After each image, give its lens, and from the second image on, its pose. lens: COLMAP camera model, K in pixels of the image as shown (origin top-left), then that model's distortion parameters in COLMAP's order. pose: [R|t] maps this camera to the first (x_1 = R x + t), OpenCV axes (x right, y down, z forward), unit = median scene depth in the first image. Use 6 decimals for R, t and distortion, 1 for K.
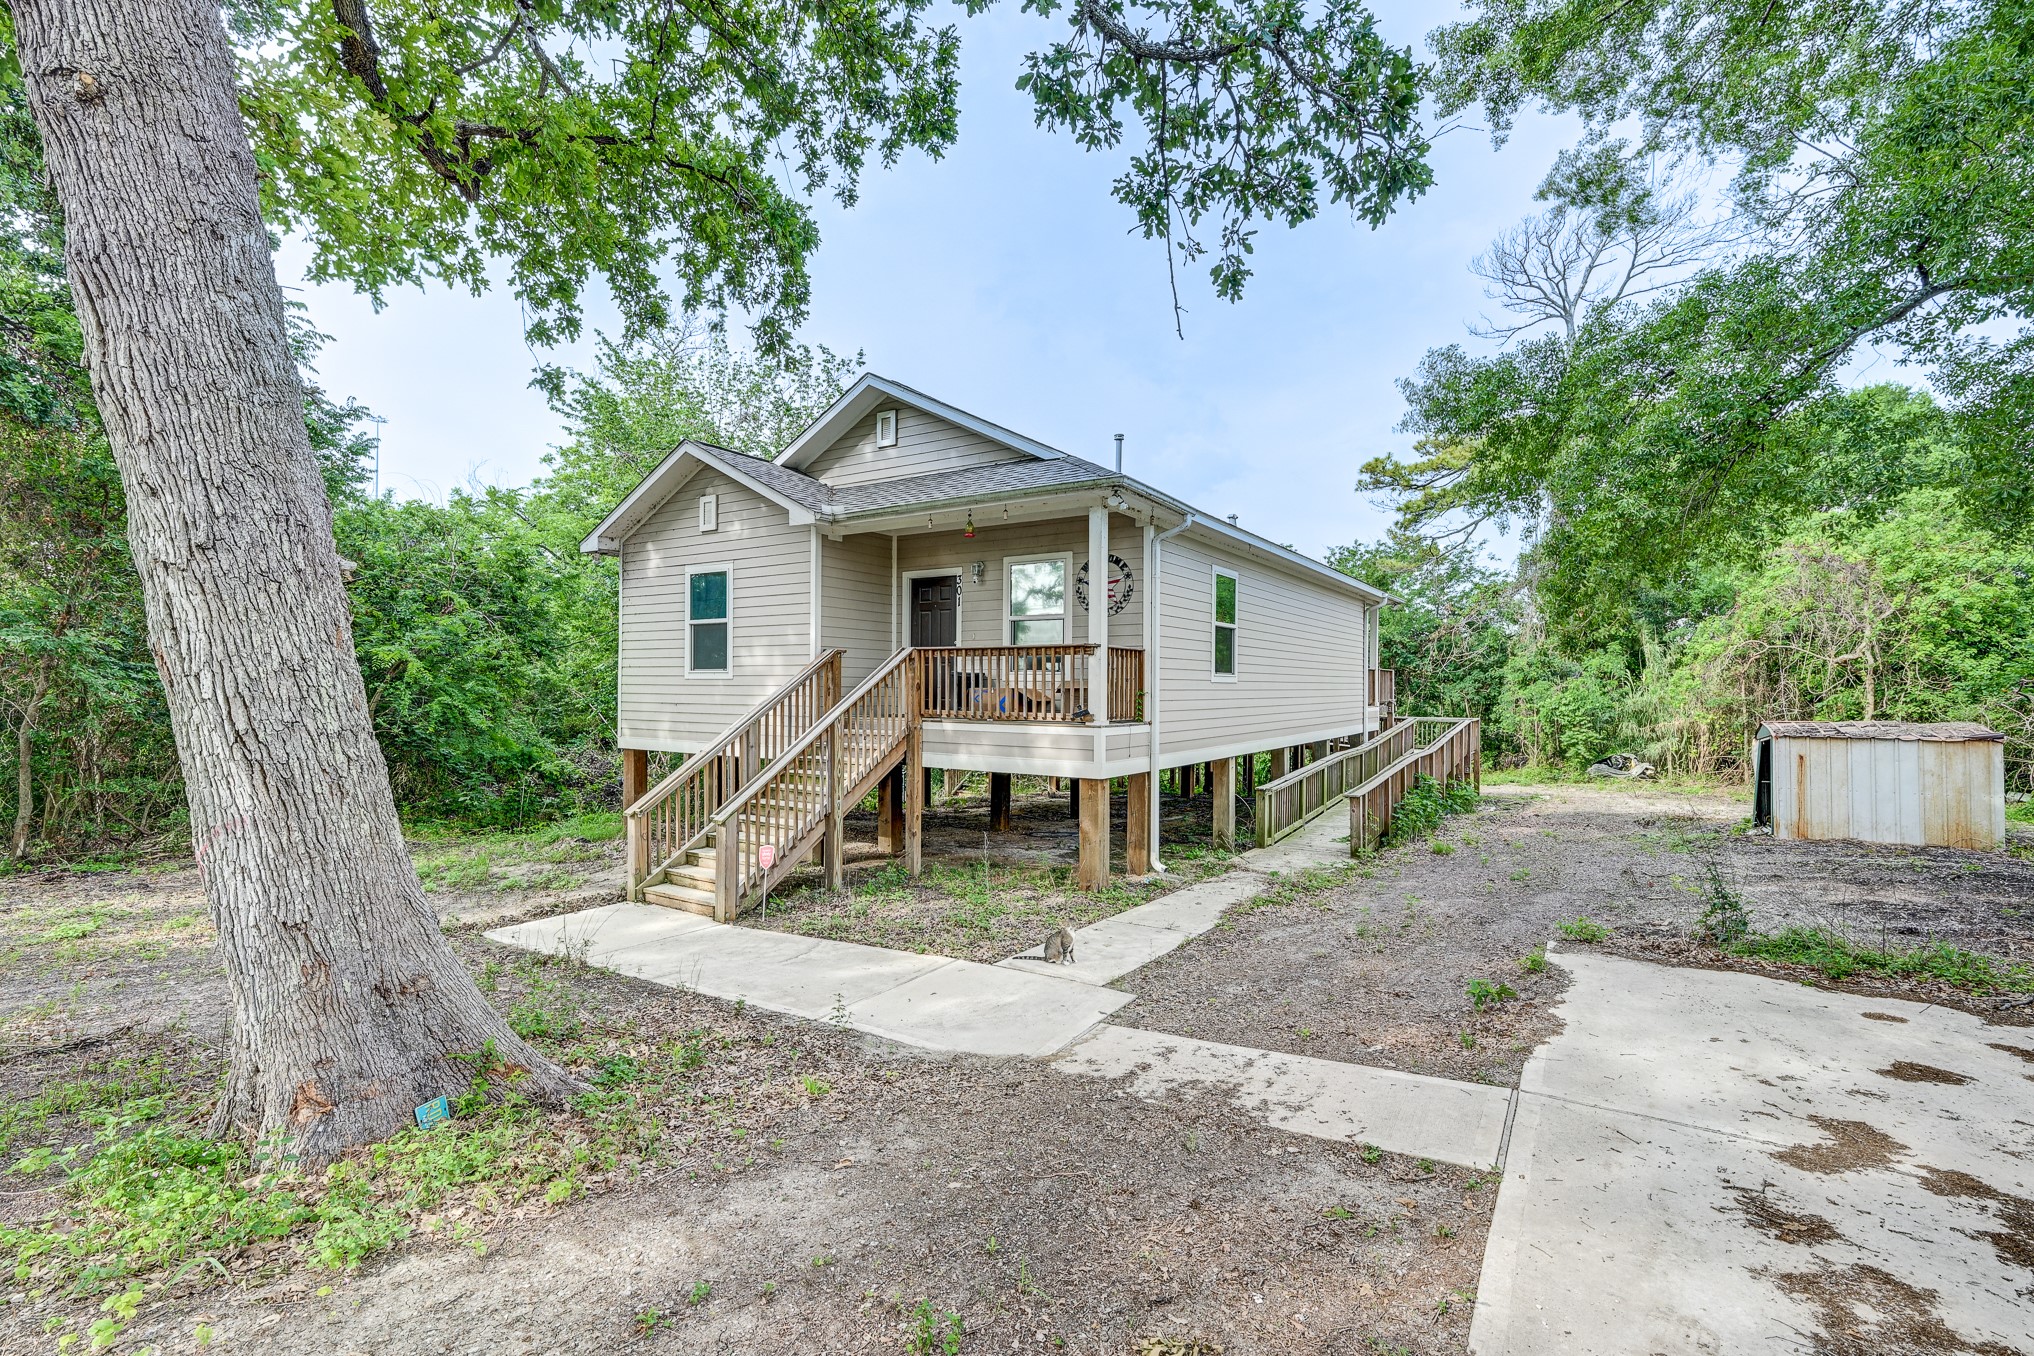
lens RADIAL K [[898.2, 0, 1017.0], [0, 898.2, 678.0], [0, 0, 1]] dist [0.001473, 0.000060]
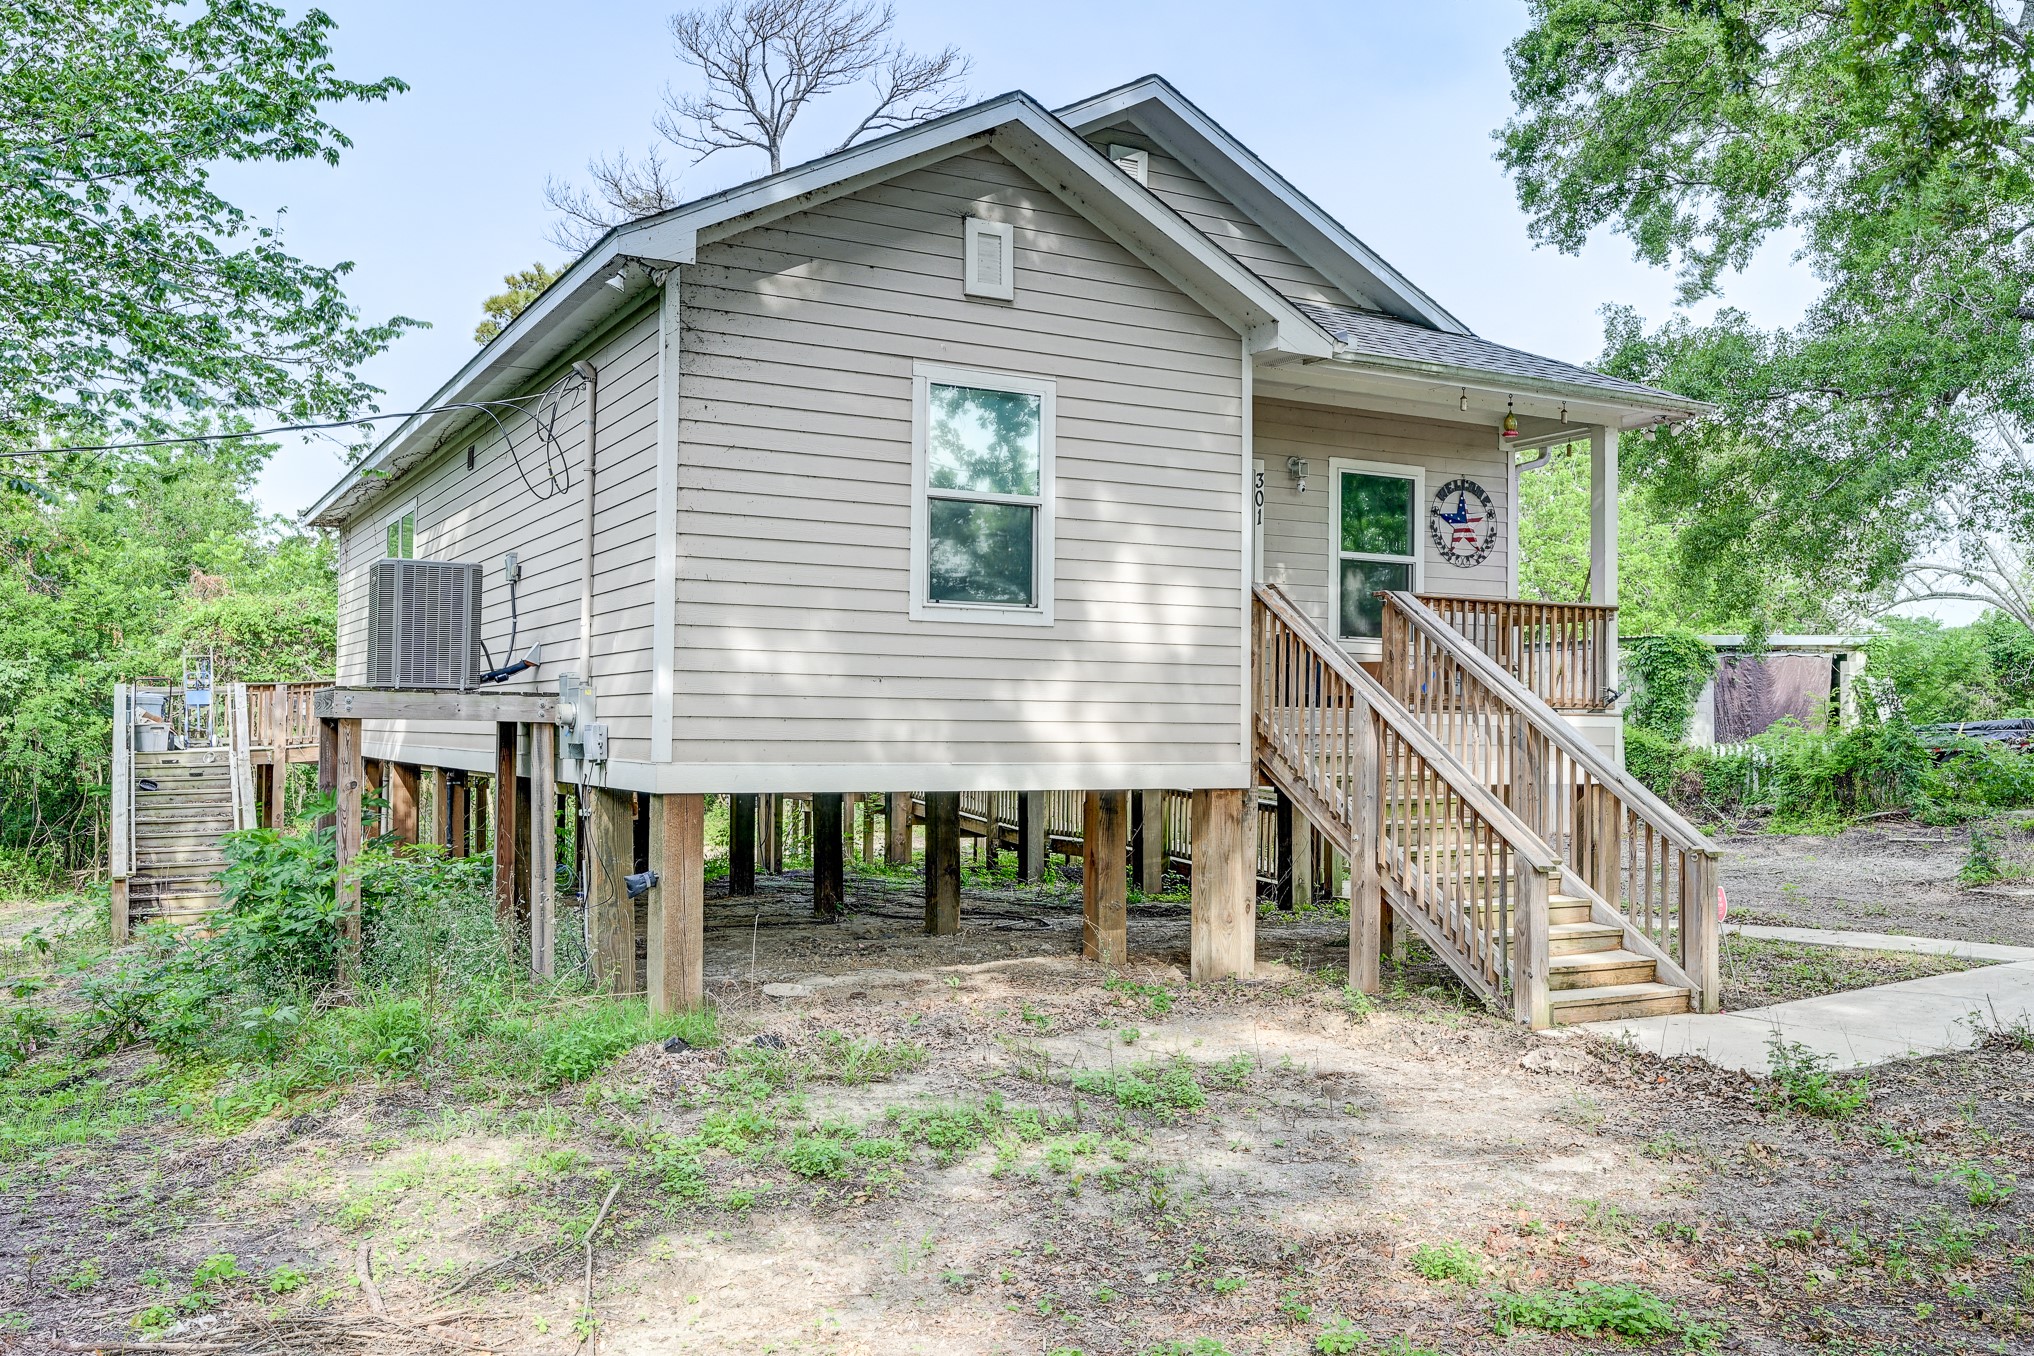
lens RADIAL K [[1724.1, 0, 1017.0], [0, 1724.1, 678.0], [0, 0, 1]] dist [-0.003340, -0.004865]
pose [[0.469469, 0.024739, 0.882602, -1.154975], [-0.015013, 0.999687, -0.020035, 0.047743], [-0.882821, -0.003845, 0.469694, 0.605718]]
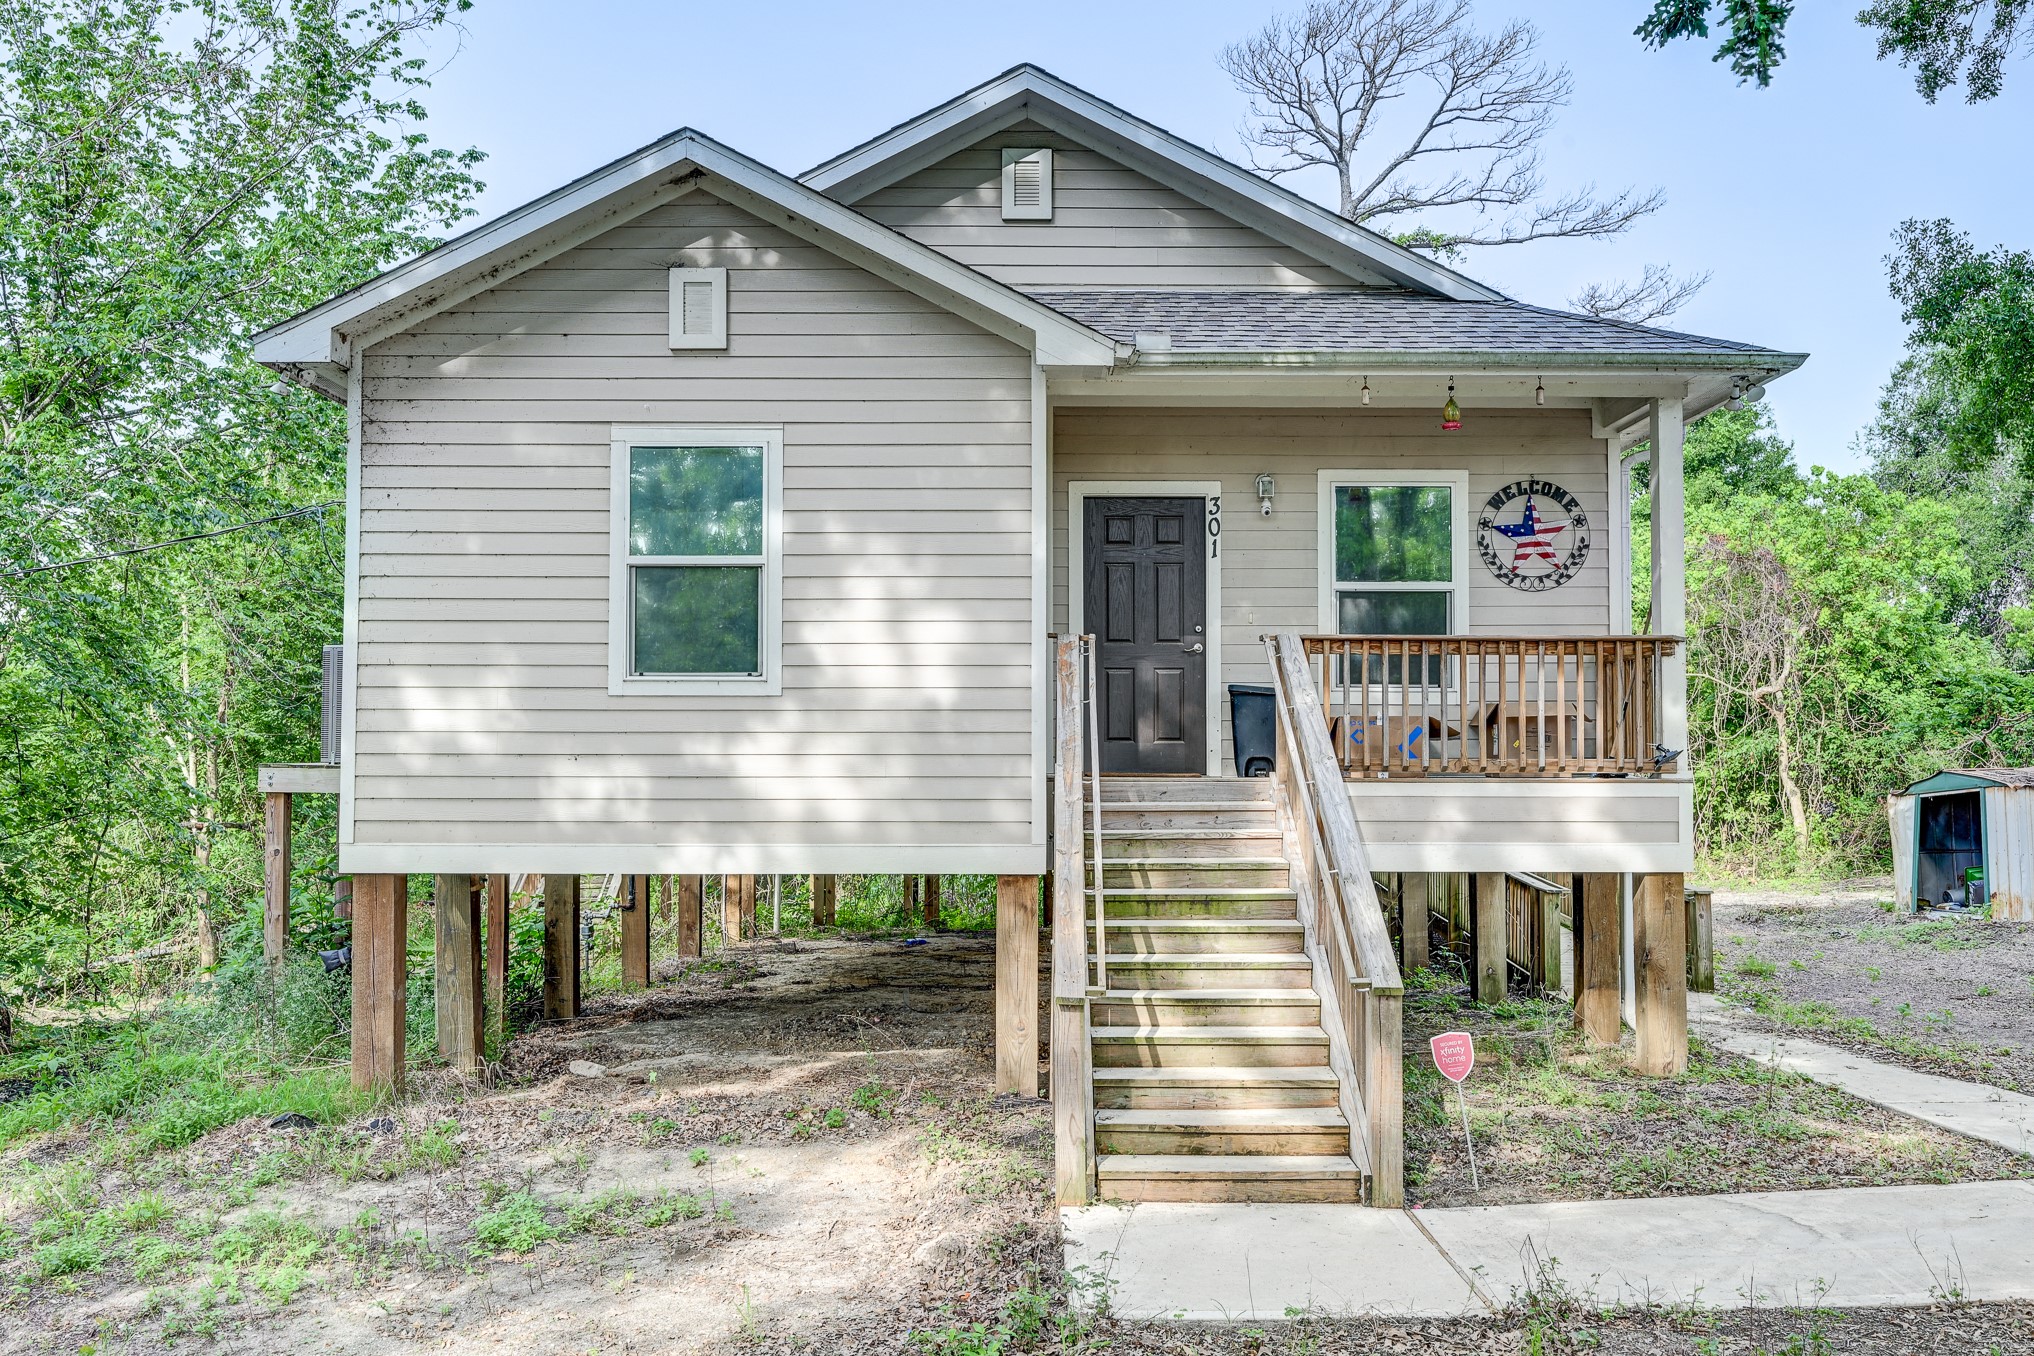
lens RADIAL K [[1724.1, 0, 1017.0], [0, 1724.1, 678.0], [0, 0, 1]] dist [-0.003340, -0.004865]
pose [[0.837143, 0.017090, 0.546717, -0.694421], [-0.001014, 0.999559, -0.029693, 0.017472], [-0.546983, 0.024302, 0.836791, 0.245778]]
